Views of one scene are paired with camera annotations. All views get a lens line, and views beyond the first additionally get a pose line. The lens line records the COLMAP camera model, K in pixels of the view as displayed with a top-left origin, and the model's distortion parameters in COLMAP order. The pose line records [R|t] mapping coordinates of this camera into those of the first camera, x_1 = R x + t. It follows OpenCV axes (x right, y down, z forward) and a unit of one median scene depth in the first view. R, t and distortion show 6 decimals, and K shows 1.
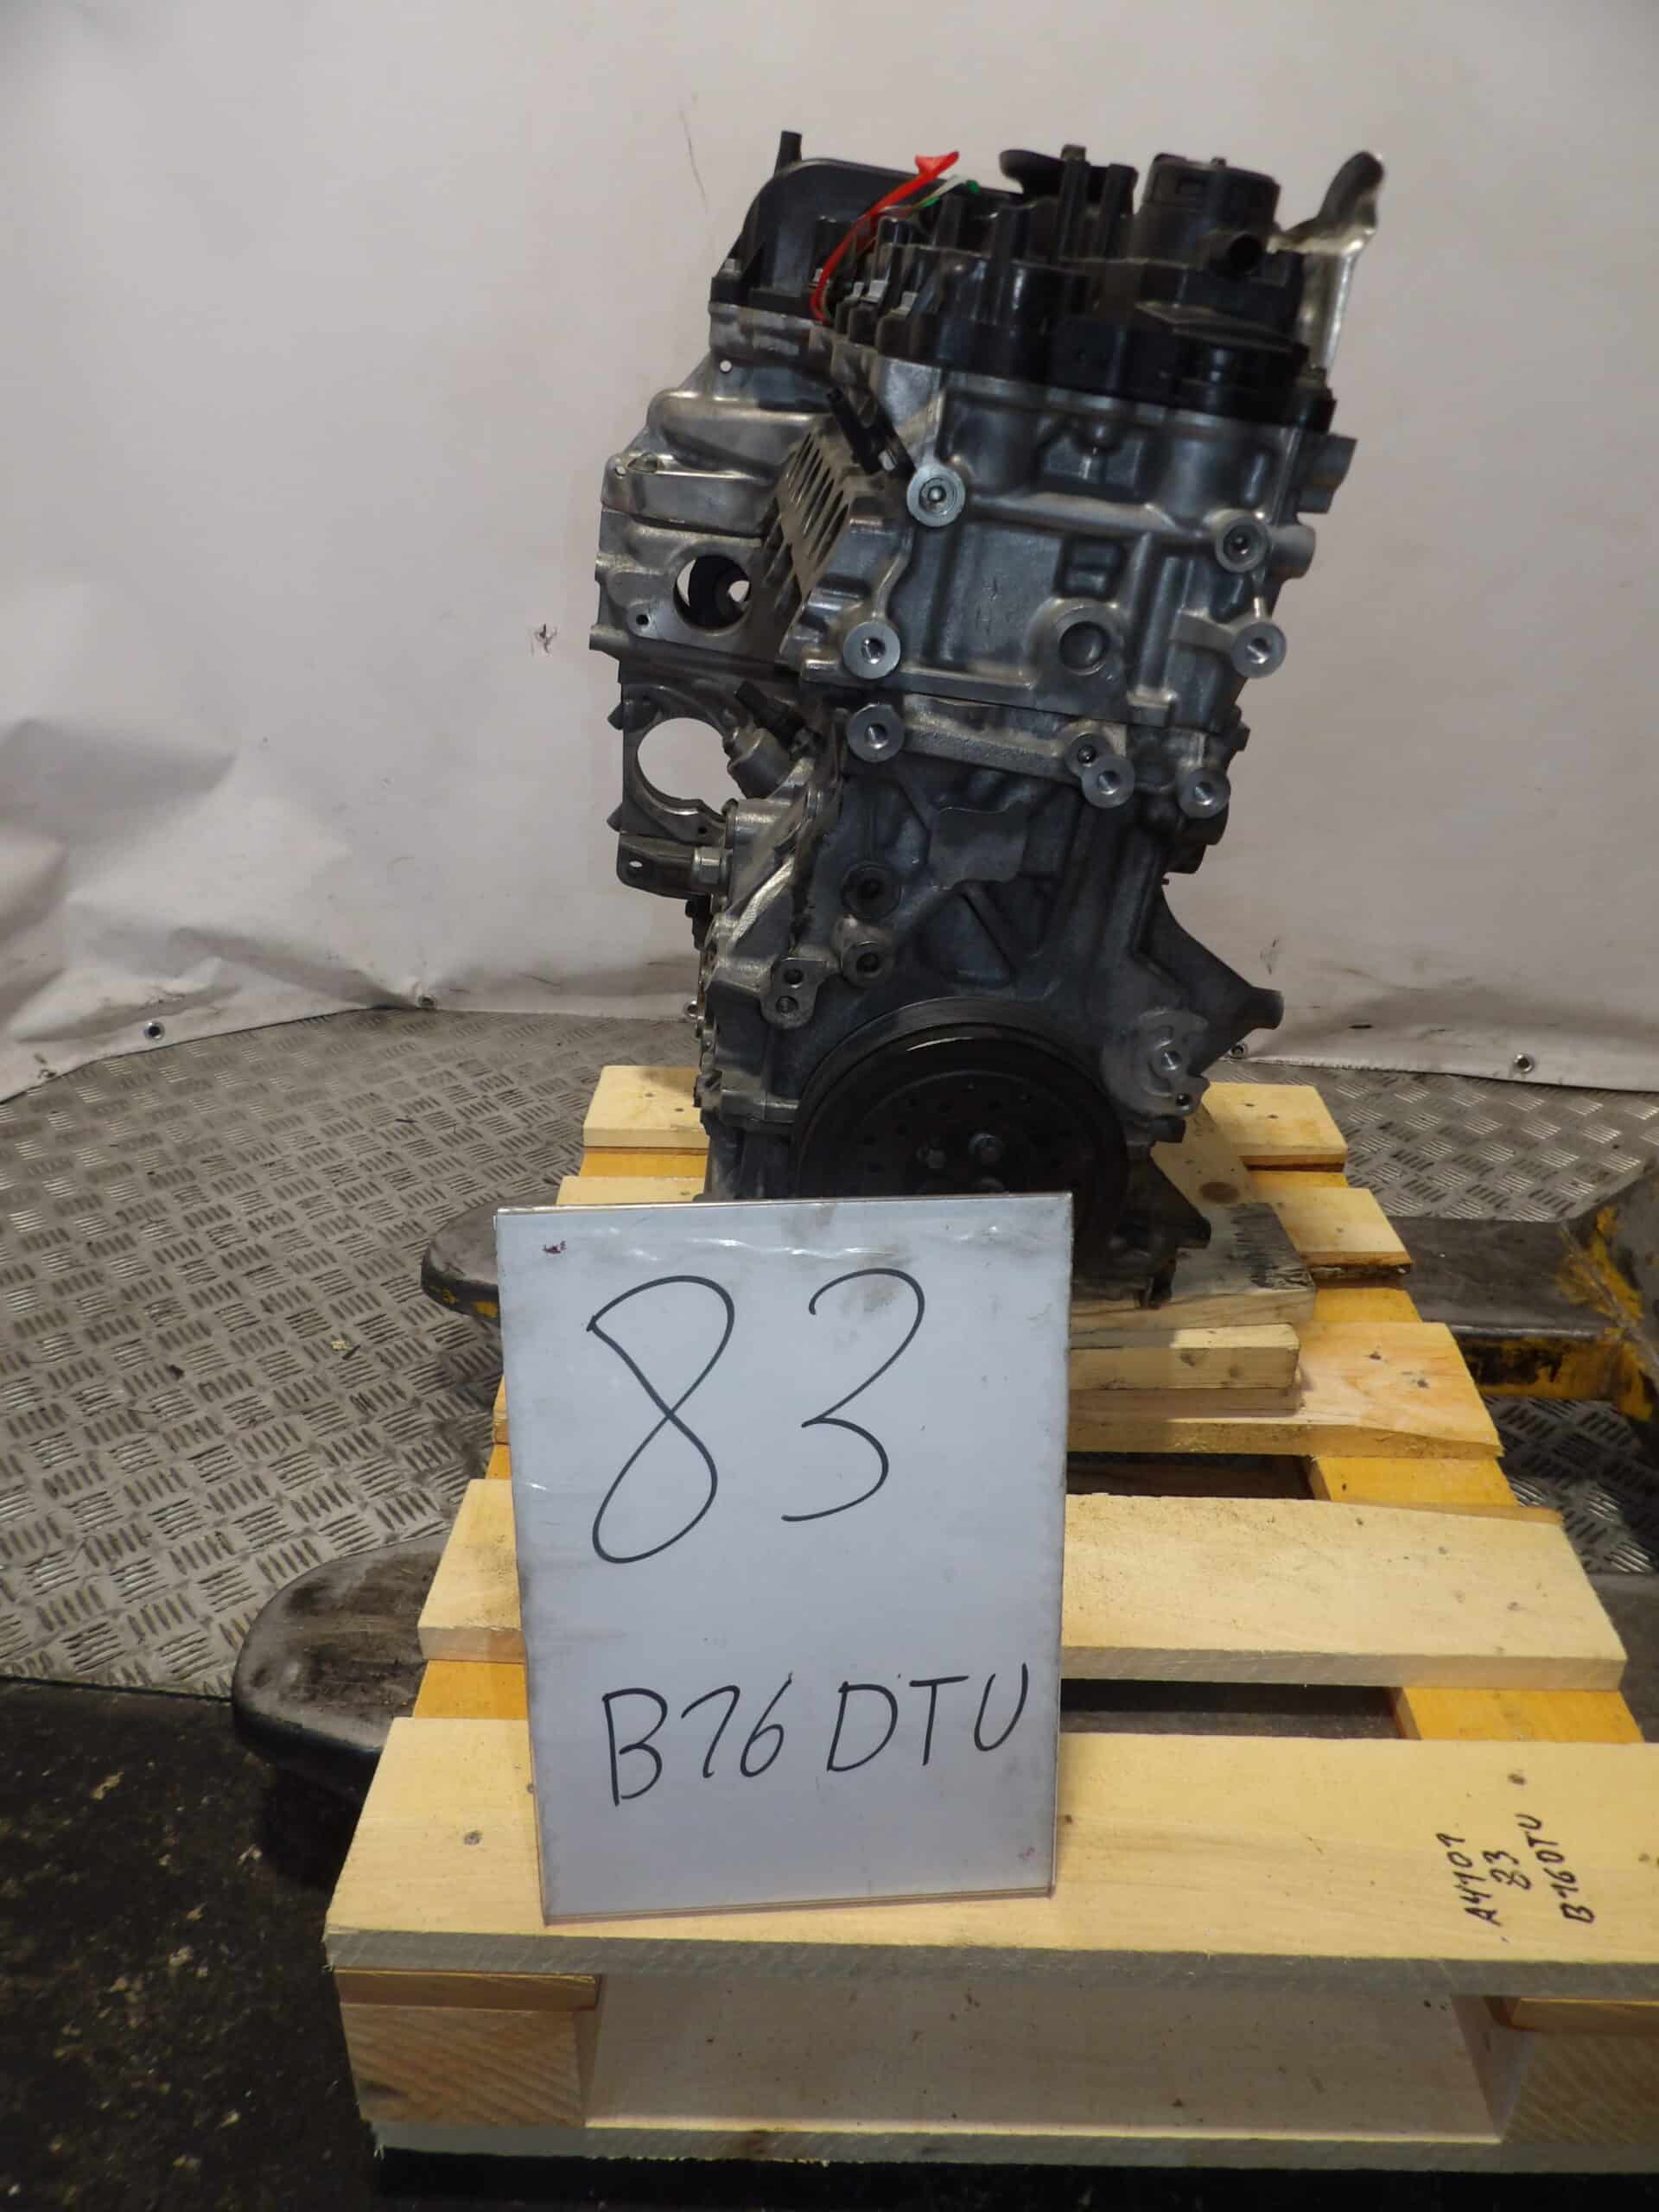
lens RADIAL K [[1656.7, 0, 825.7], [0, 1656.7, 1113.8], [0, 0, 1]] dist [-0.032147, 0.049204]
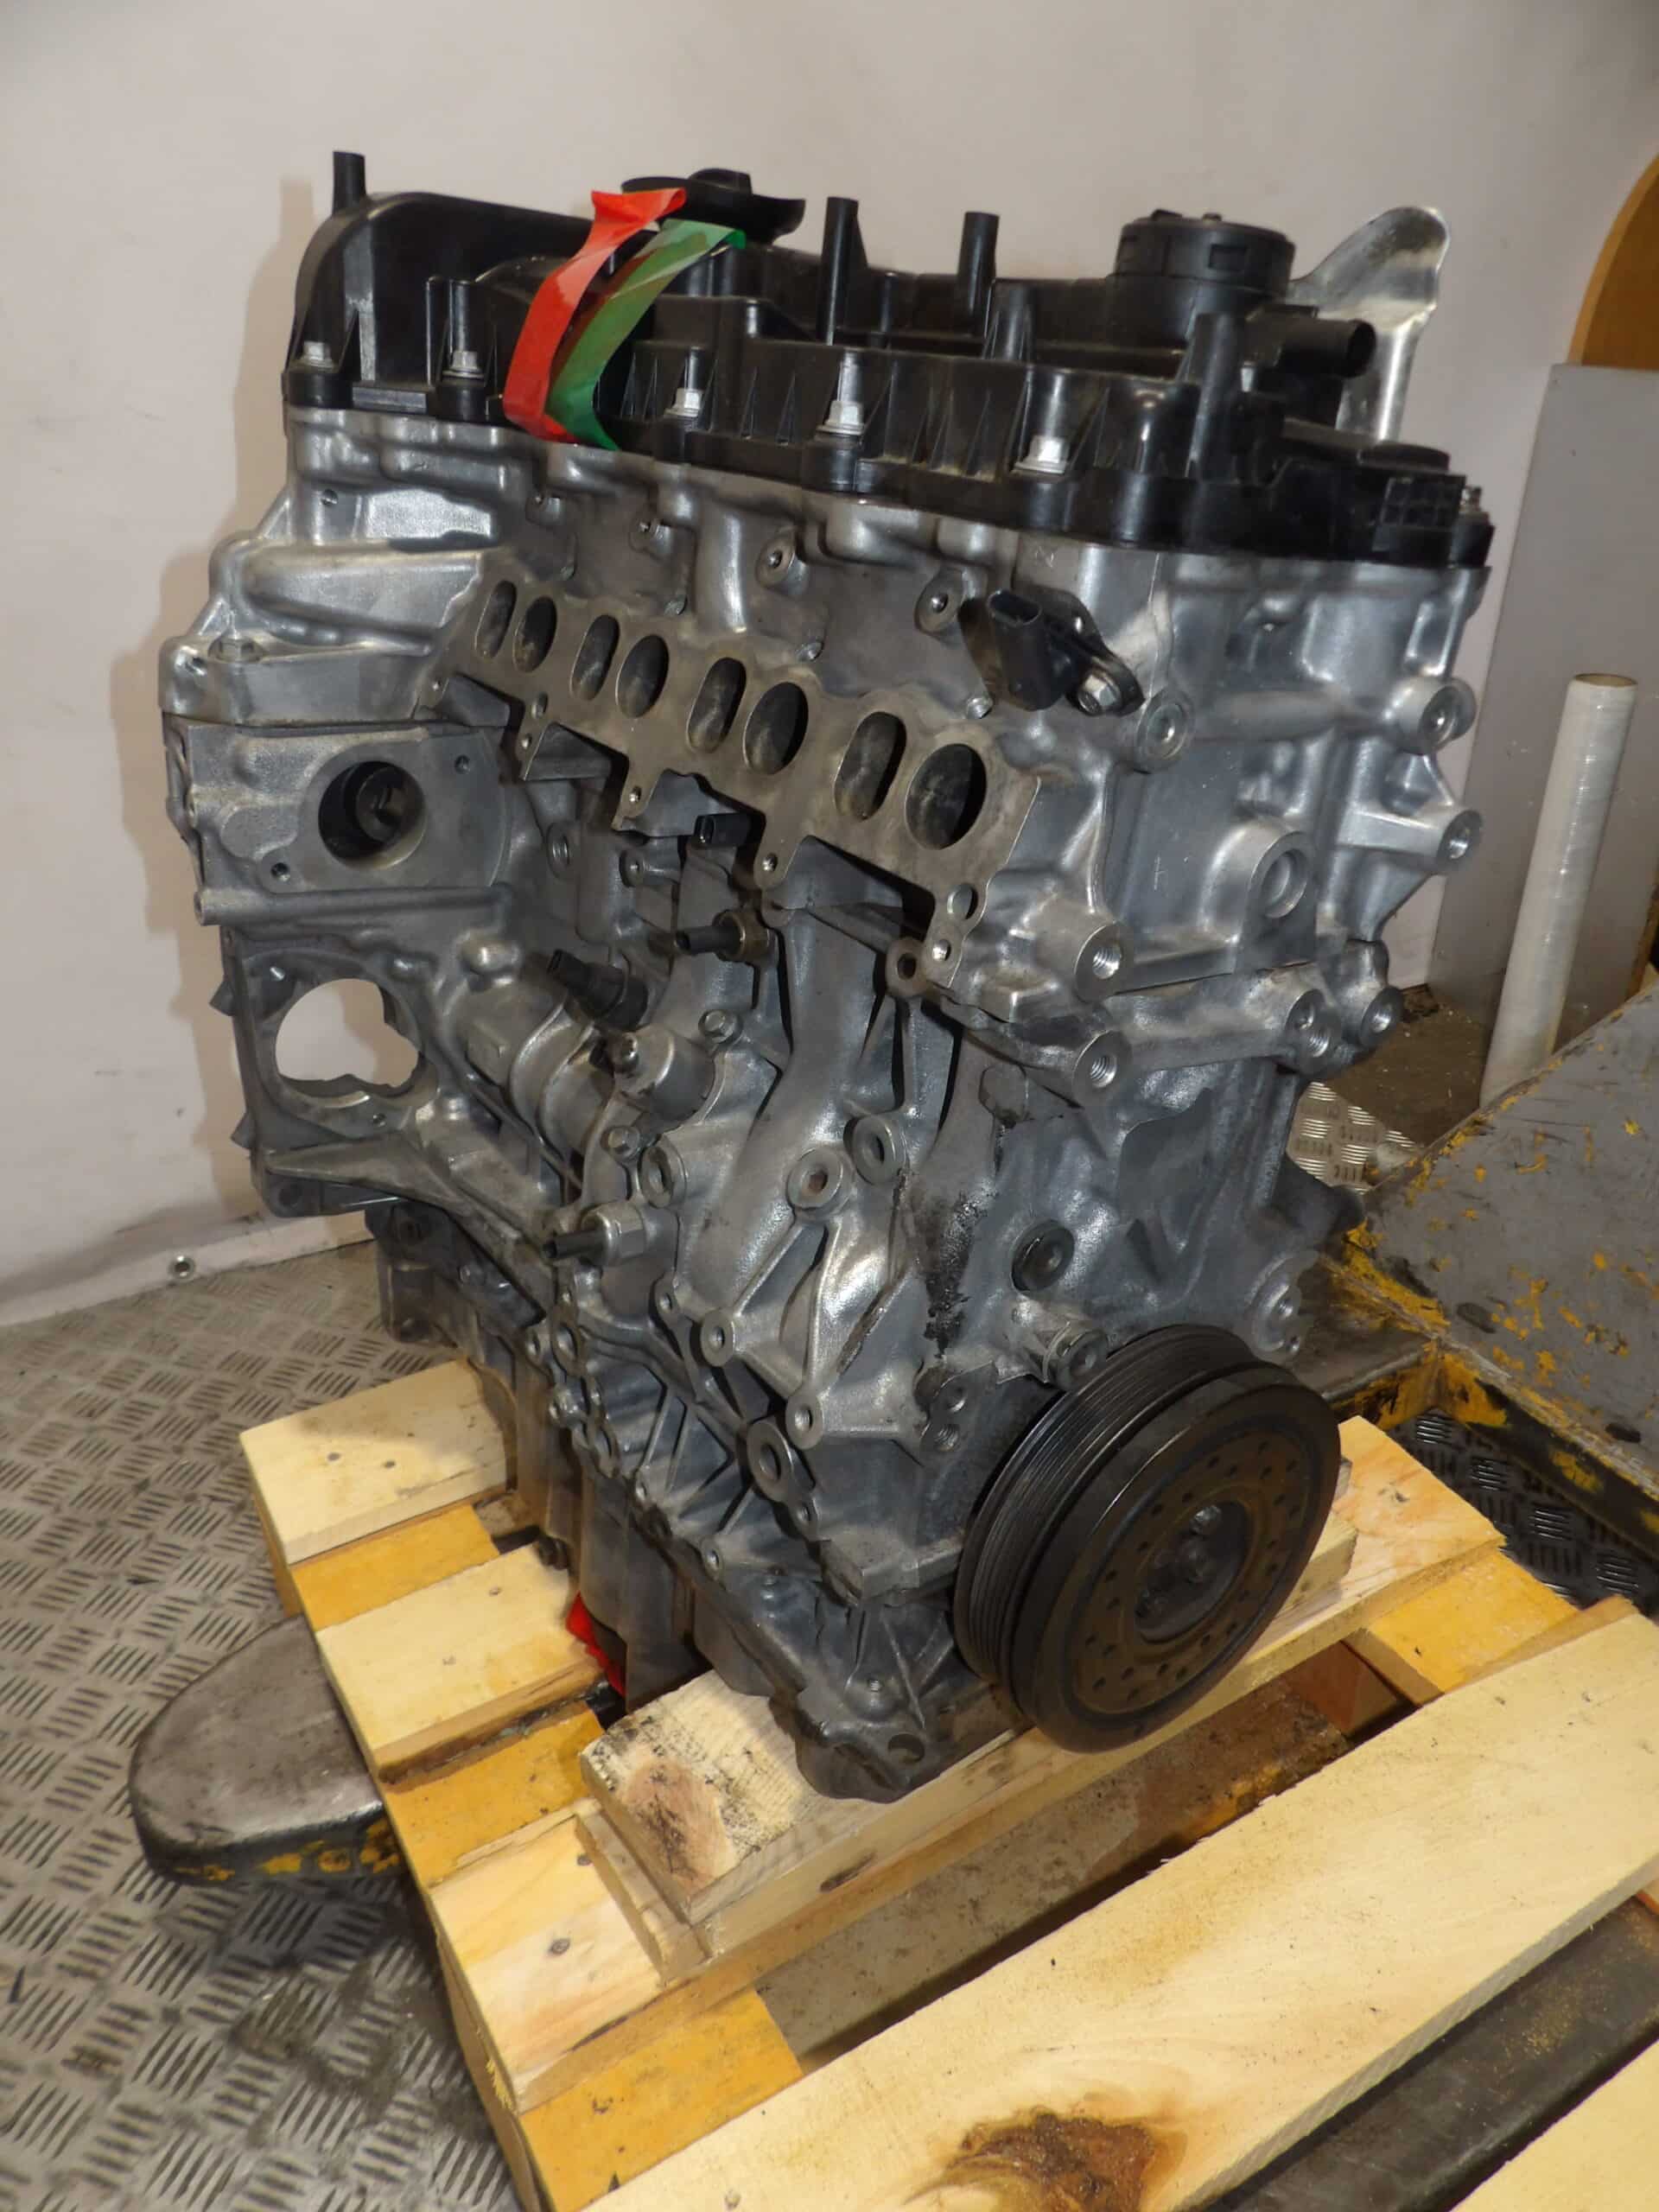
lens RADIAL K [[1656.7, 0, 825.7], [0, 1656.7, 1113.8], [0, 0, 1]] dist [-0.032147, 0.049204]
pose [[0.846439, -0.281535, 0.451972, -0.186841], [0.268903, 0.958615, 0.093533, -0.149085], [-0.459600, 0.042367, 0.887115, 0.210092]]
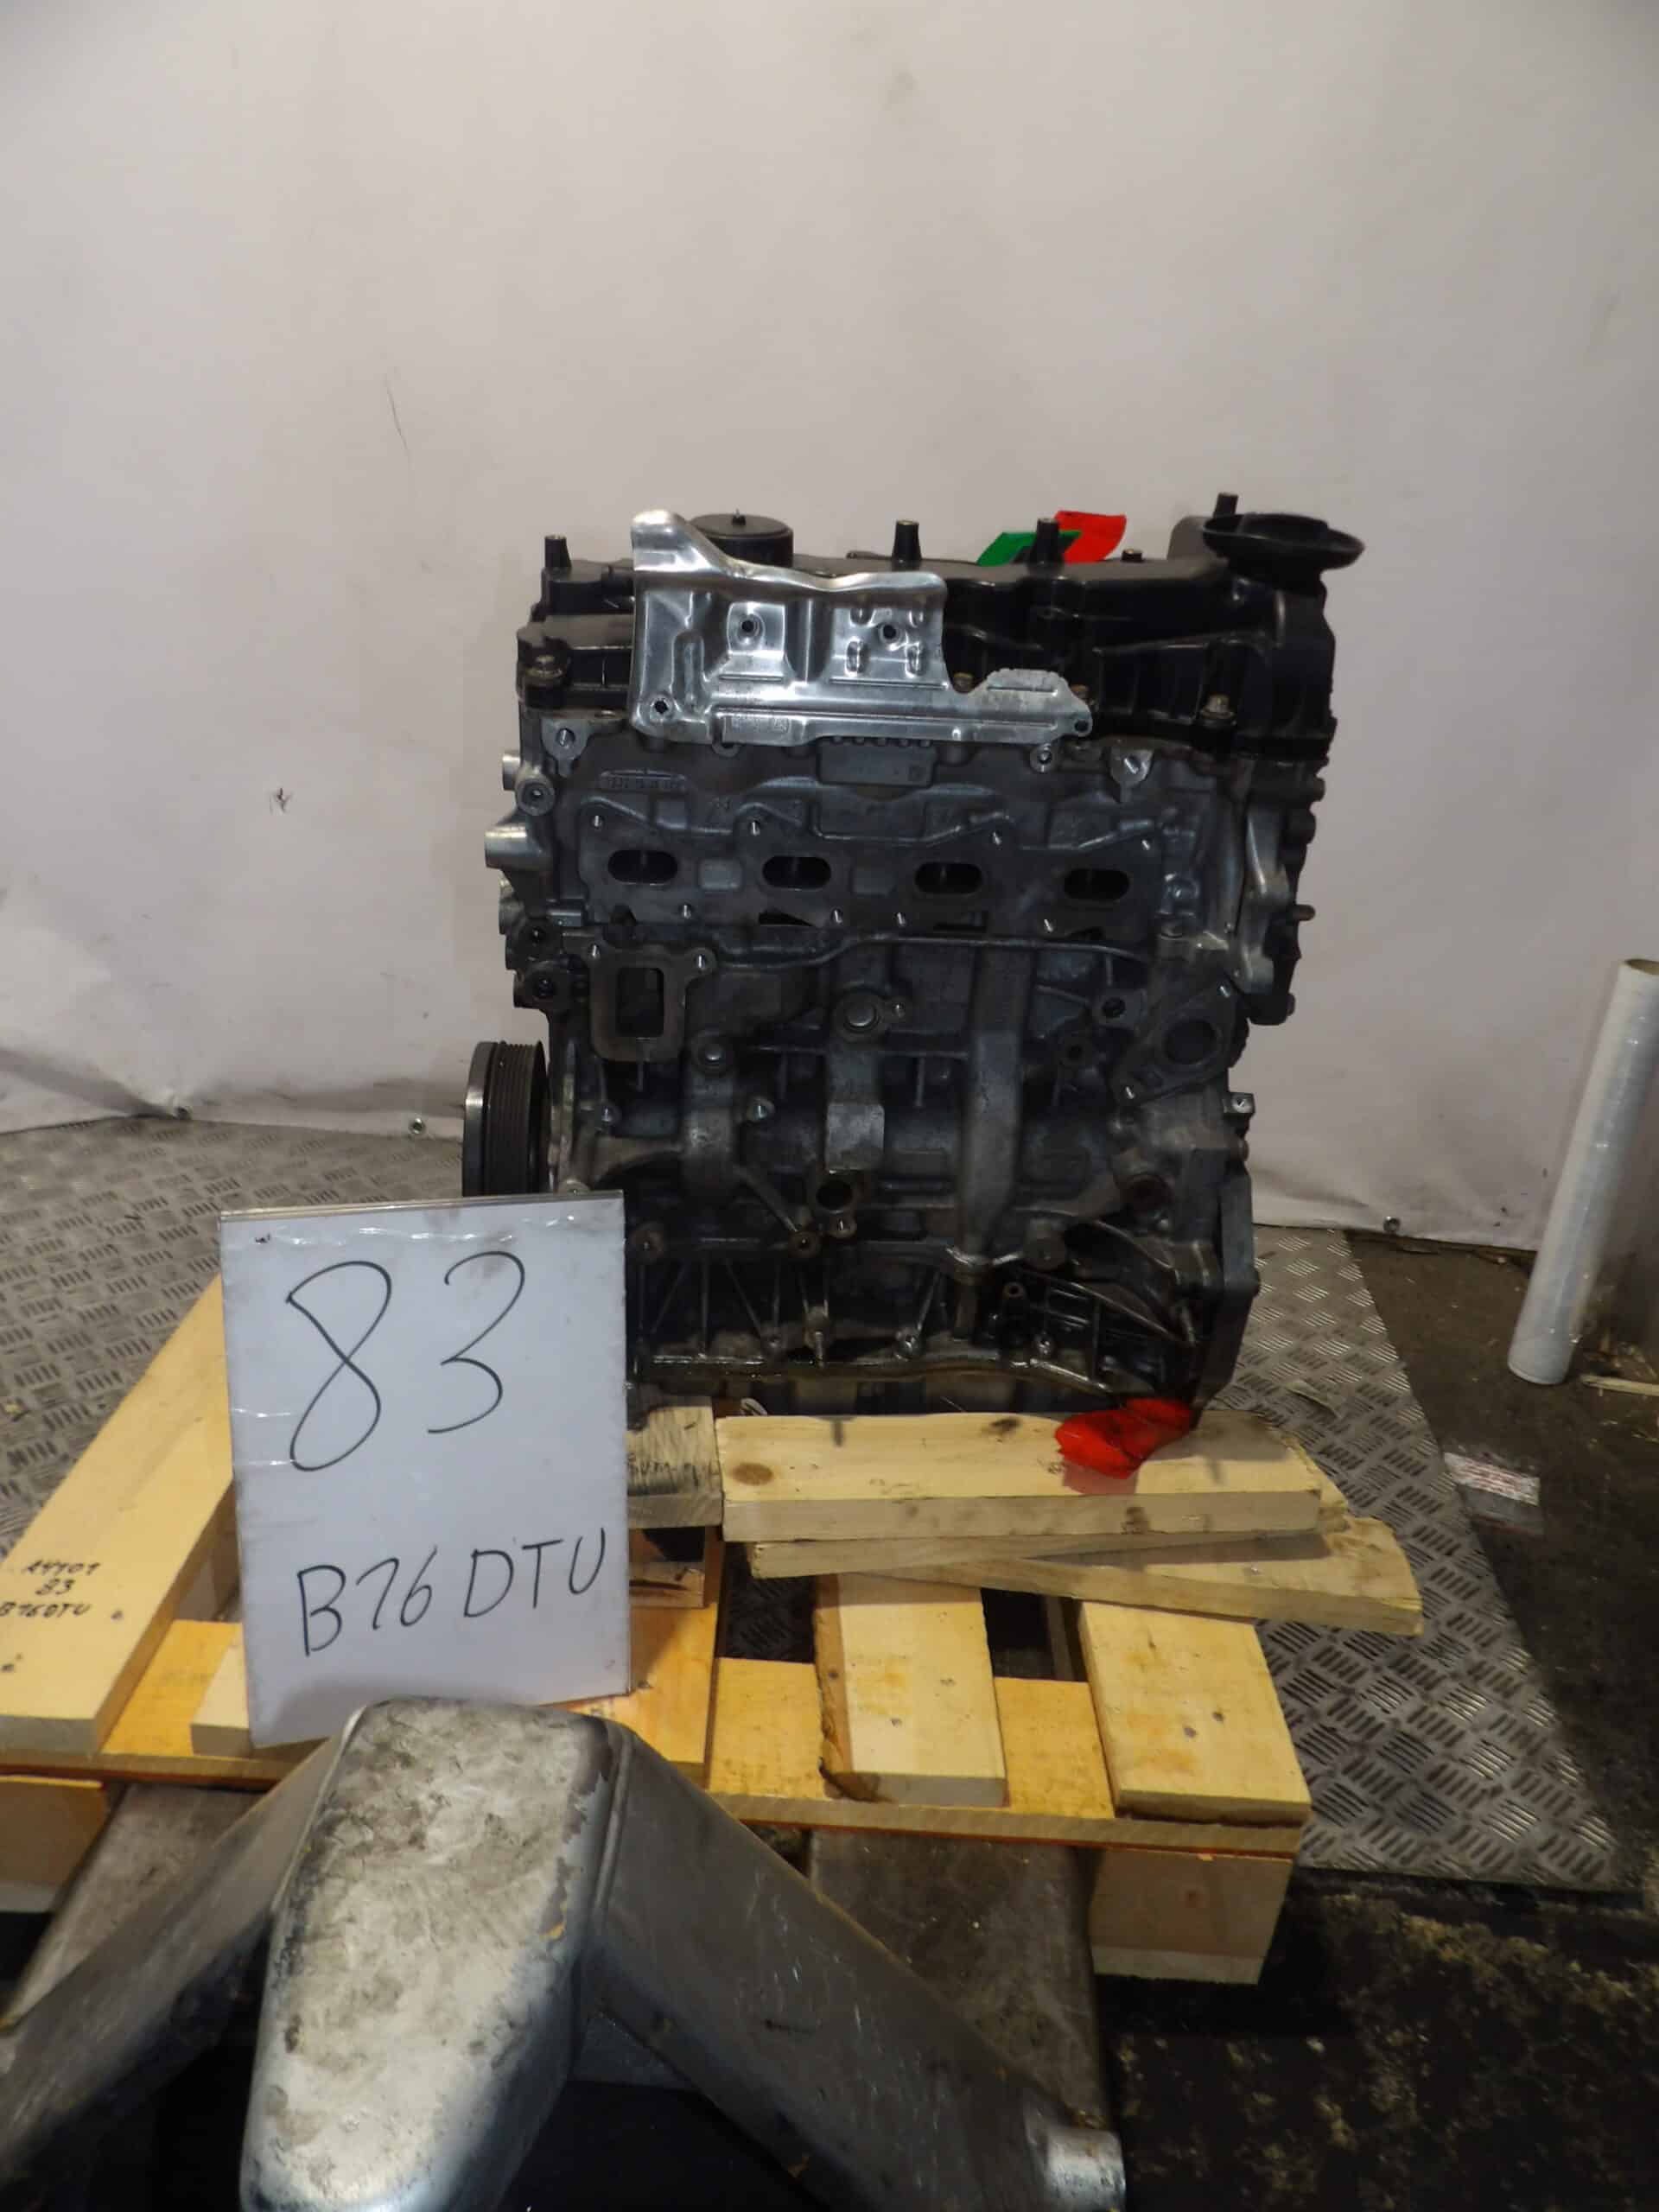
lens RADIAL K [[1656.7, 0, 825.7], [0, 1656.7, 1113.8], [0, 0, 1]] dist [-0.032147, 0.049204]
pose [[0.999332, 0.032377, 0.016975, 0.213674], [-0.031001, 0.996636, -0.075861, 0.005233], [-0.019374, 0.075284, 0.996974, -0.143671]]
